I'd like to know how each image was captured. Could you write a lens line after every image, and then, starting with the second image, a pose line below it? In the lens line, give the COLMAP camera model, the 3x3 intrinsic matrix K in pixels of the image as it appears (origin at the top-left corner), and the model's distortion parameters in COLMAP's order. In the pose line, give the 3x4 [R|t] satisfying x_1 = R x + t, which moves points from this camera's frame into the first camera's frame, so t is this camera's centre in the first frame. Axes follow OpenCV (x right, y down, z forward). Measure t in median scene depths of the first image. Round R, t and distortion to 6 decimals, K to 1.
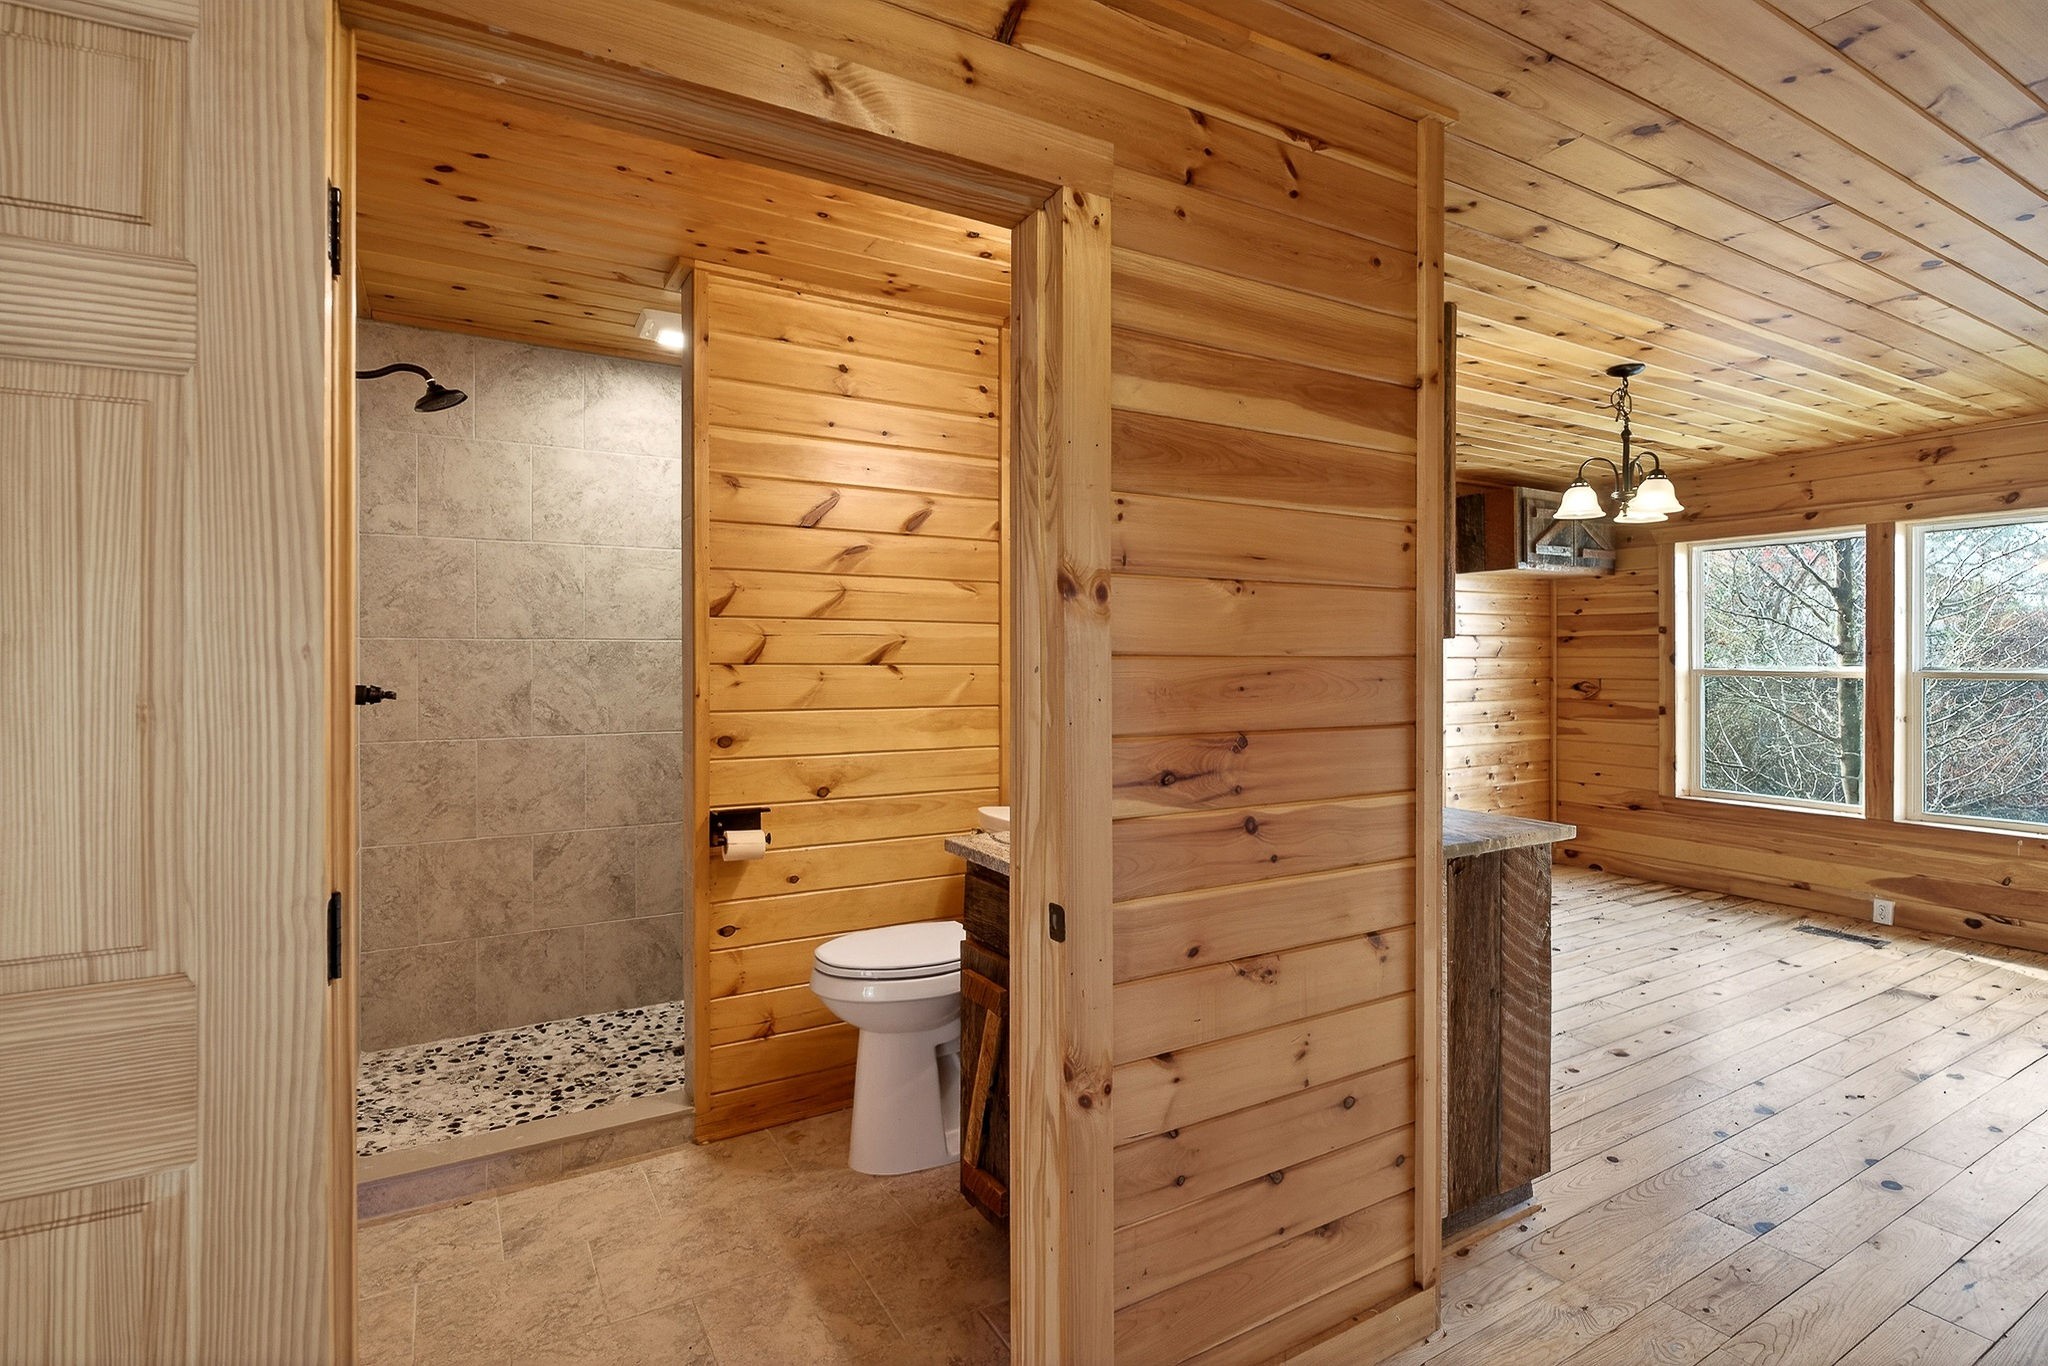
lens RADIAL K [[990.5, 0, 1024.2], [0, 990.5, 662.7], [0, 0, 1]] dist [-0.002643, -0.000315]
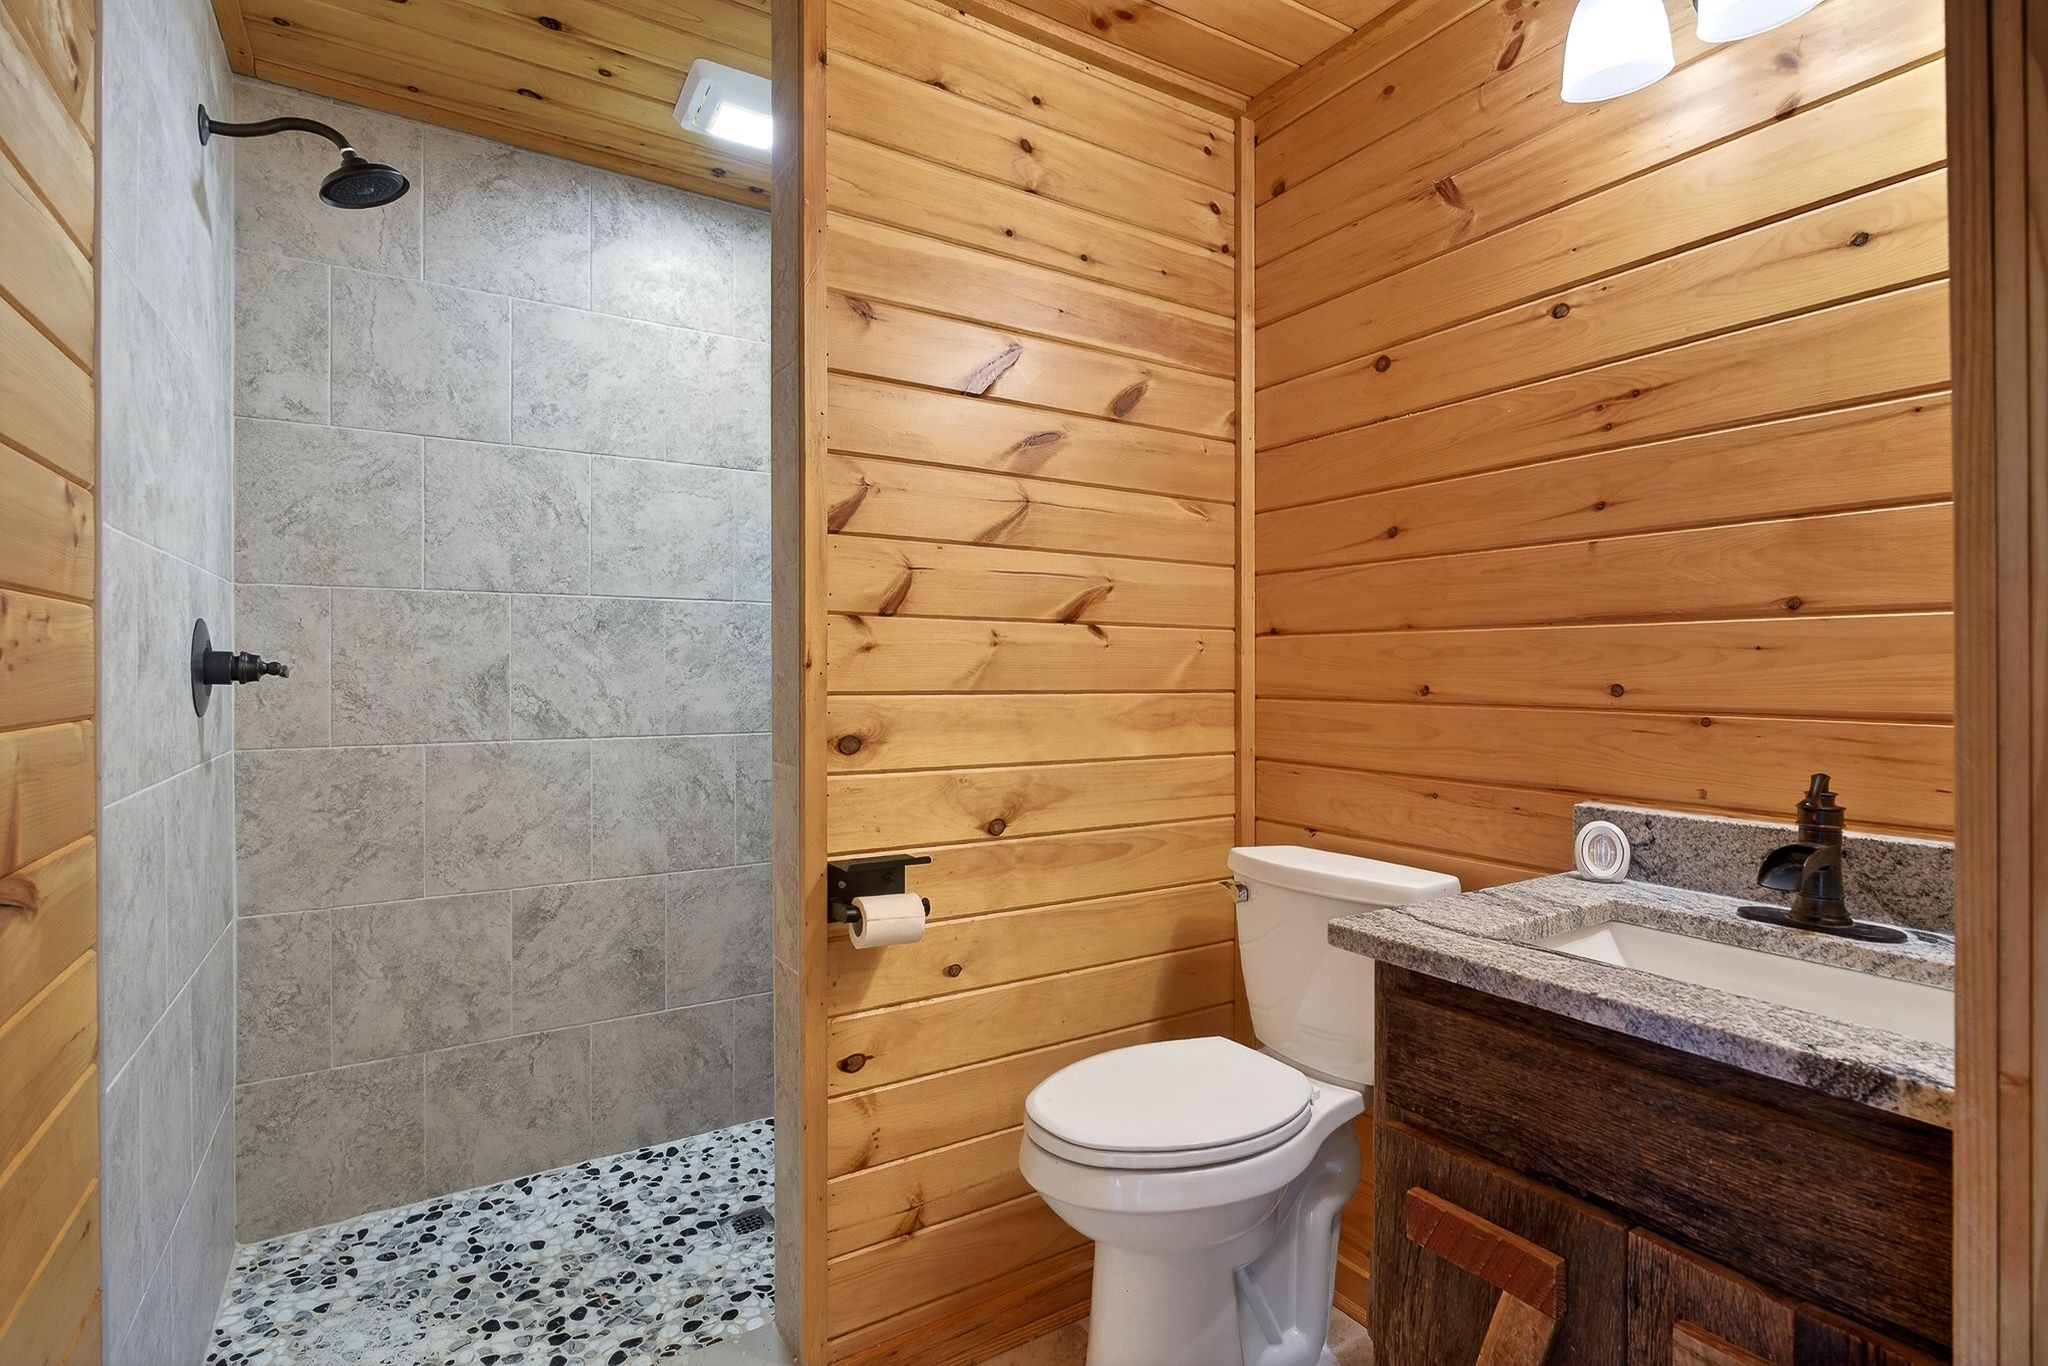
lens RADIAL K [[983.3, 0, 1025.8], [0, 983.3, 675.1], [0, 0, 1]] dist [-0.003978, -0.001210]
pose [[0.999277, 0.000074, 0.038013, -0.189476], [0.000036, 0.999996, -0.002907, 0.034463], [-0.038013, 0.002906, 0.999273, 0.352365]]
